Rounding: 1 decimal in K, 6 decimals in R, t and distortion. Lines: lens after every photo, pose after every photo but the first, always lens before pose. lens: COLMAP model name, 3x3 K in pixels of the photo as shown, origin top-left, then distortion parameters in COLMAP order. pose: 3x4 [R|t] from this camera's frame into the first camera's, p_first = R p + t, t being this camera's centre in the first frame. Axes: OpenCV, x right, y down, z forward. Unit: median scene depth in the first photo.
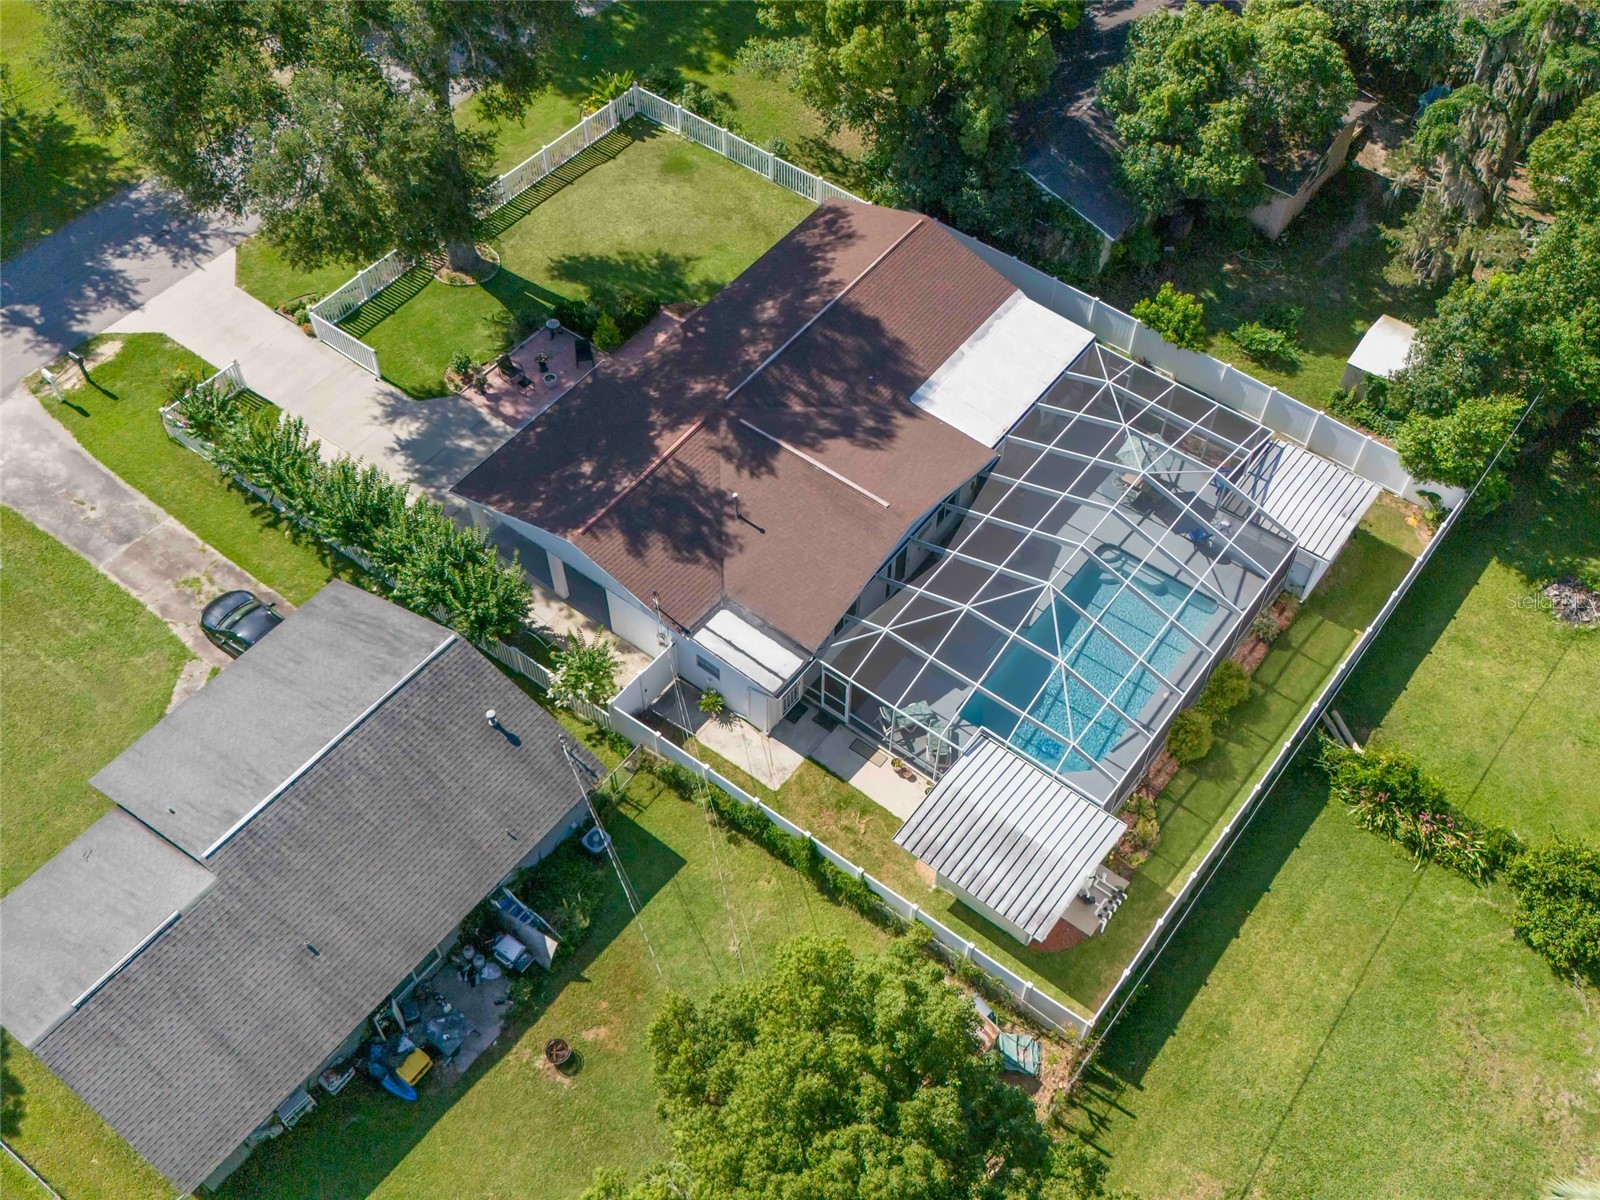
lens RADIAL K [[1601.0, 0, 827.2], [0, 1601.0, 600.9], [0, 0, 1]] dist [0.014637, 0.009527]
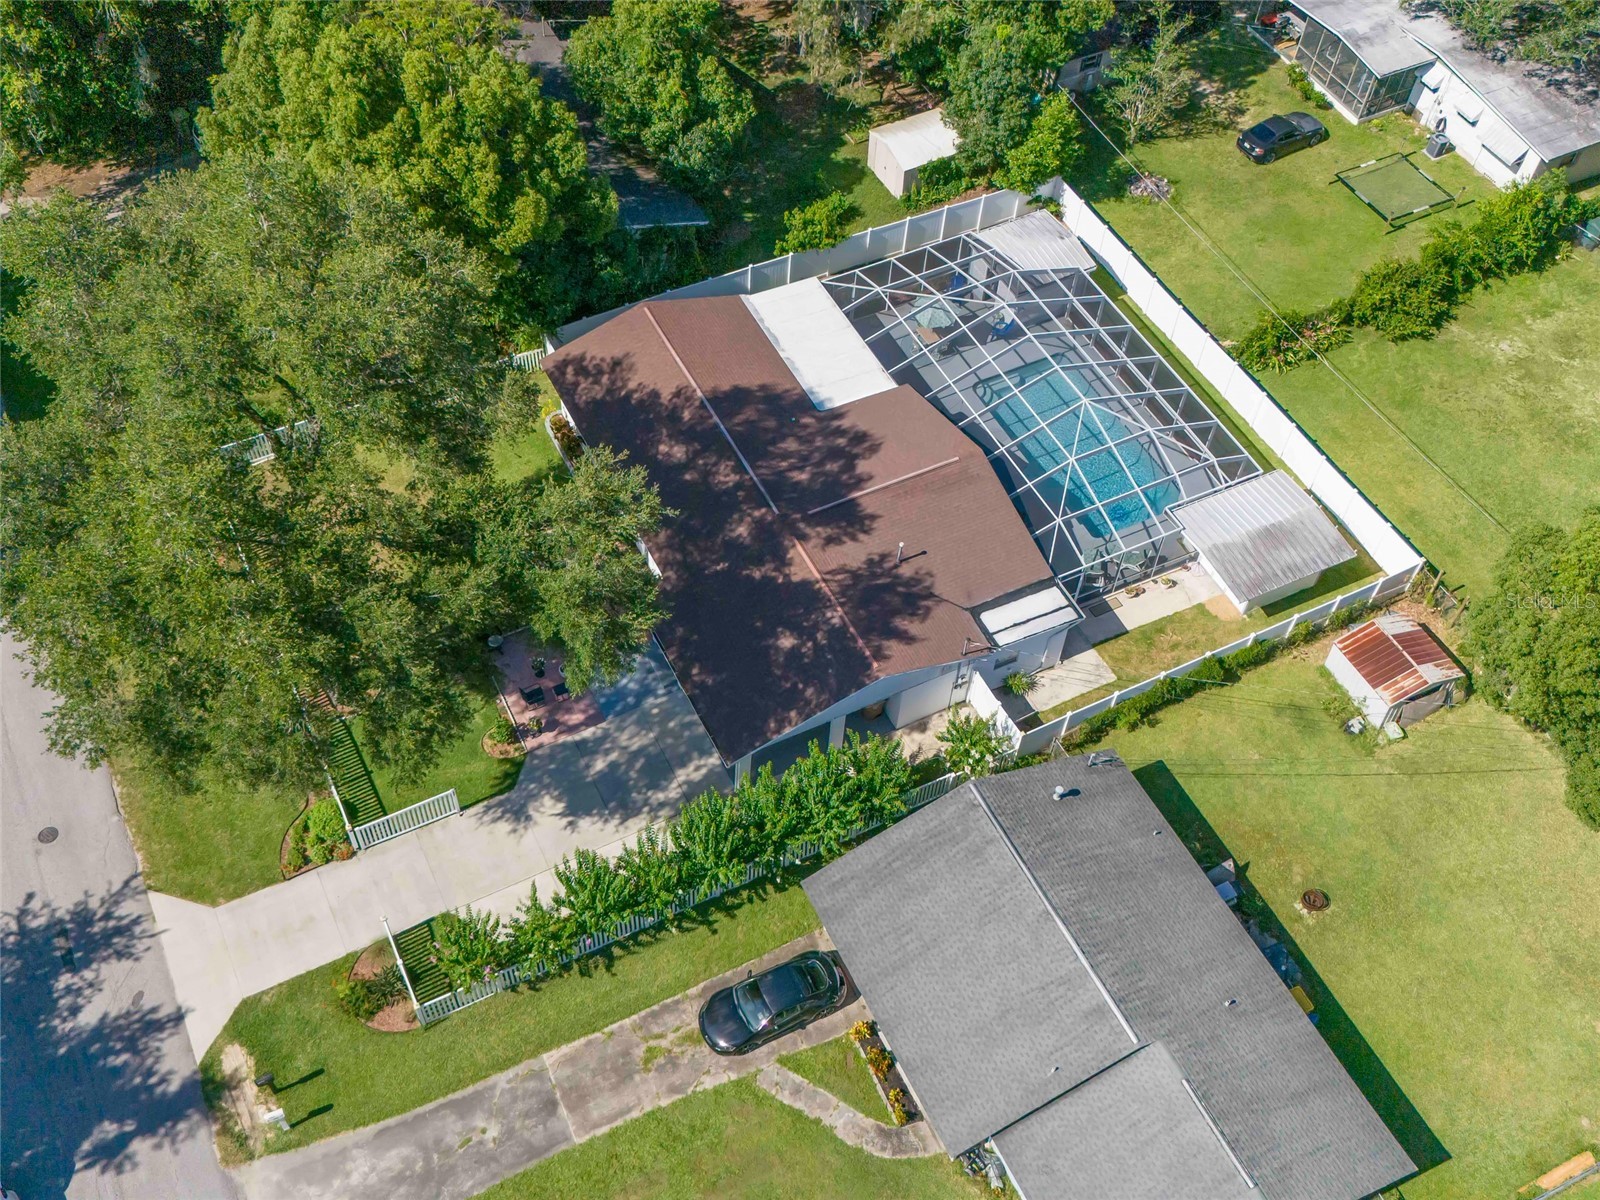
lens RADIAL K [[1633.6, 0, 774.0], [0, 1633.6, 600.8], [0, 0, 1]] dist [0.043858, -0.016204]
pose [[0.450659, -0.718346, 0.529986, -0.639993], [0.704595, 0.650769, 0.282923, -0.373899], [-0.548135, 0.245924, 0.799418, 0.149338]]
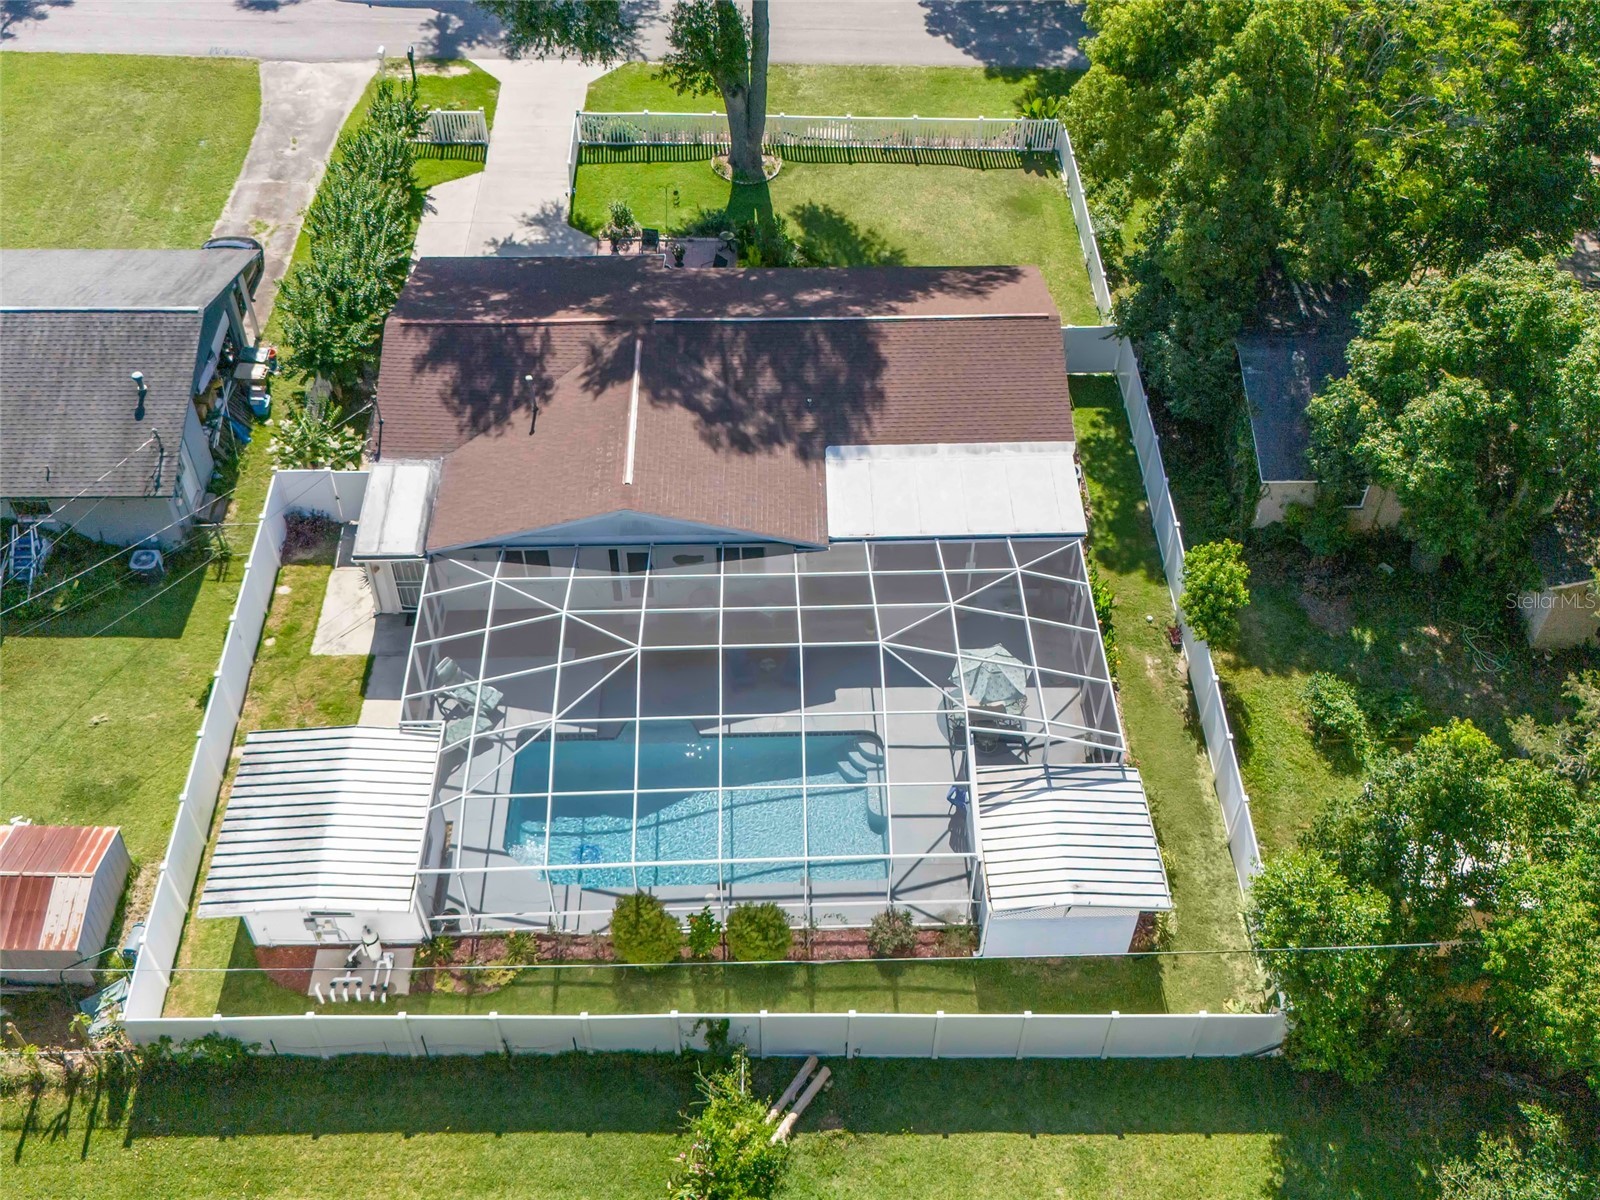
lens RADIAL K [[1601.0, 0, 827.2], [0, 1601.0, 600.9], [0, 0, 1]] dist [0.014637, 0.009527]
pose [[0.630972, 0.557540, -0.539467, 0.520736], [-0.623786, 0.778036, 0.074507, -0.123755], [0.461265, 0.289500, 0.838704, 0.340499]]
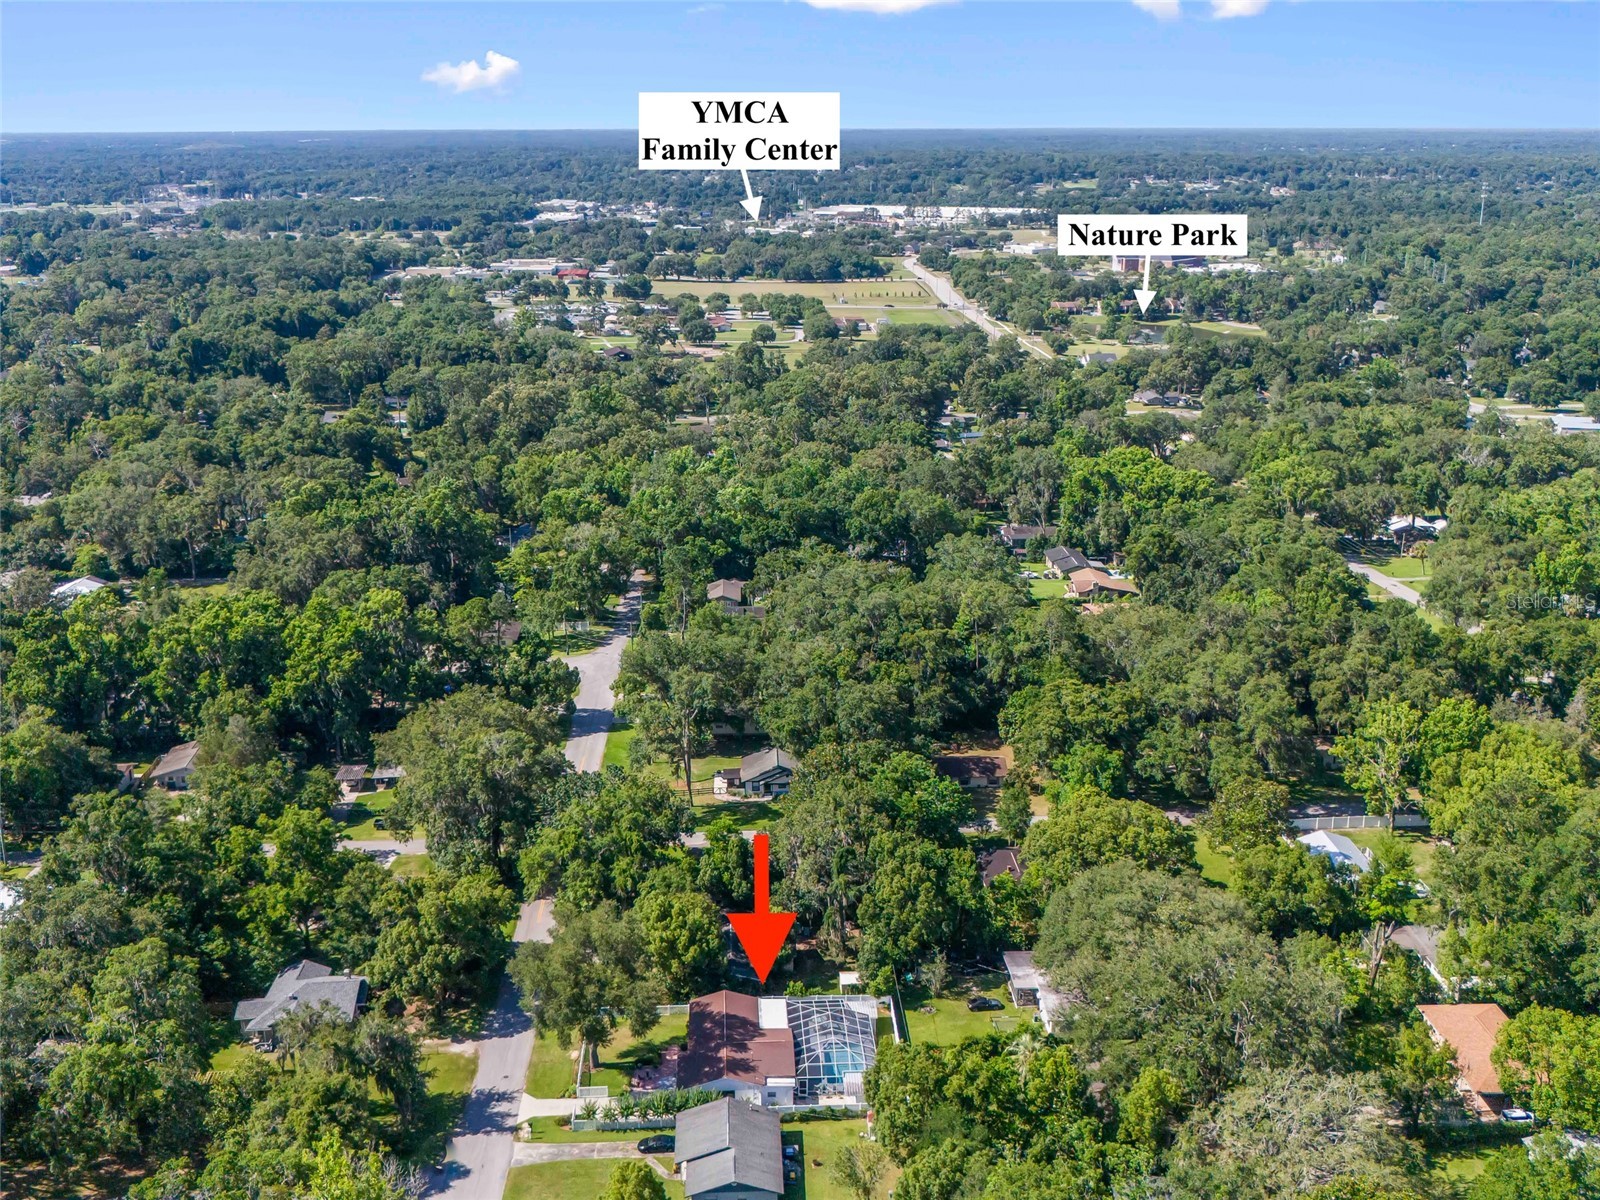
lens RADIAL K [[1601.0, 0, 827.2], [0, 1601.0, 600.9], [0, 0, 1]] dist [0.014637, 0.009527]
pose [[0.757760, -0.189816, 0.624315, -1.819845], [0.527695, 0.741058, -0.415177, 0.703758], [-0.383847, 0.644052, 0.661709, -1.948990]]
